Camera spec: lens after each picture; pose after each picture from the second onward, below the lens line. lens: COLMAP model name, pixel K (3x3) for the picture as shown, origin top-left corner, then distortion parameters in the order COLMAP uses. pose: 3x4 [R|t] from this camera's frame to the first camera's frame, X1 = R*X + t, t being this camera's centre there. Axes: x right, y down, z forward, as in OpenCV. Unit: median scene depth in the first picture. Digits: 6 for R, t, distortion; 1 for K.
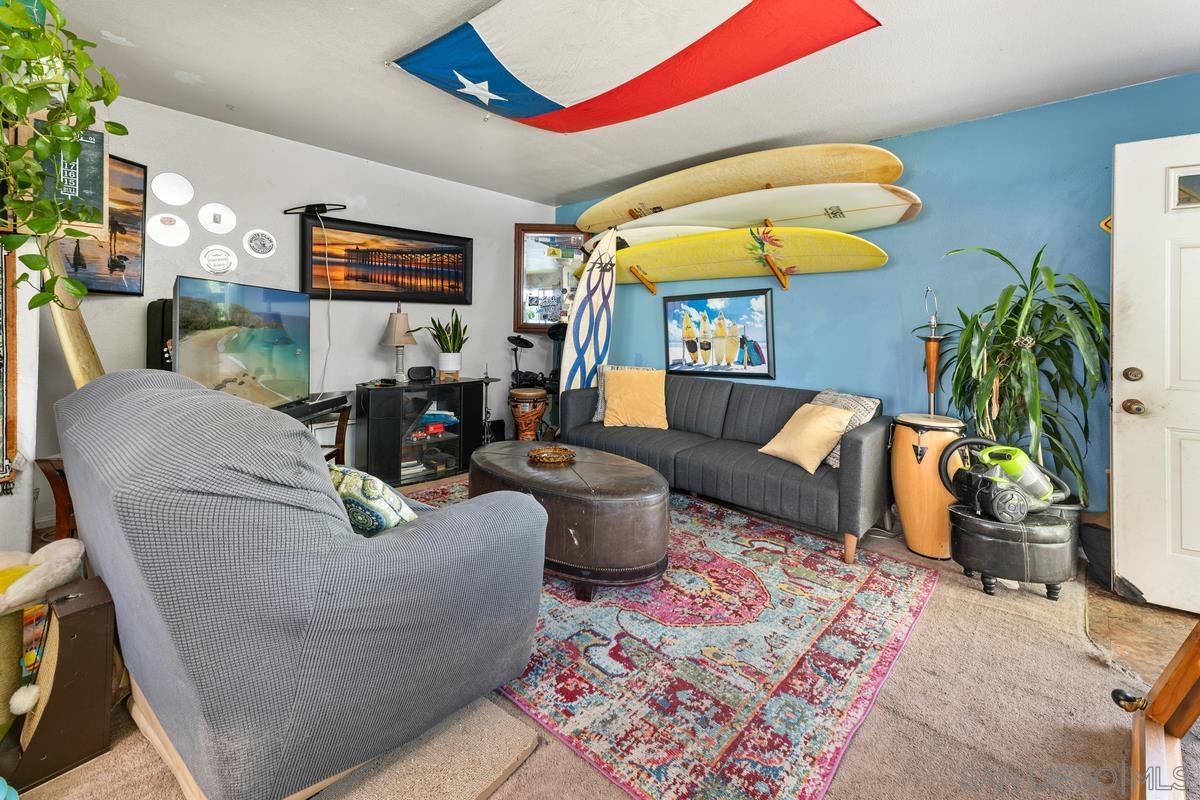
lens RADIAL K [[496.7, 0, 646.9], [0, 496.7, 316.3], [0, 0, 1]] dist [0.036462, 0.000651]
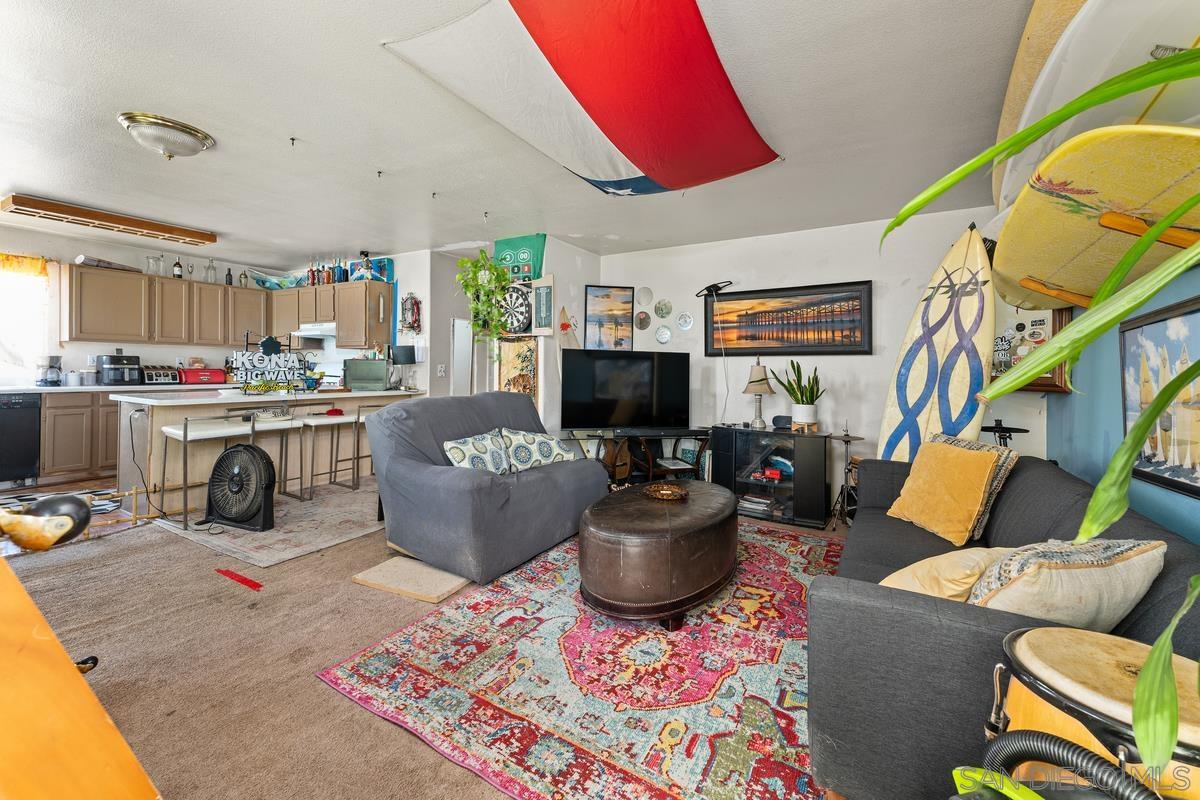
lens RADIAL K [[496.7, 0, 576.6], [0, 496.7, 369.7], [0, 0, 1]] dist [0.036462, 0.000651]
pose [[0.149359, -0.015055, -0.988668, 0.966446], [0.005546, 0.999881, -0.014388, 0.028837], [0.988768, -0.003334, 0.149424, 0.734516]]
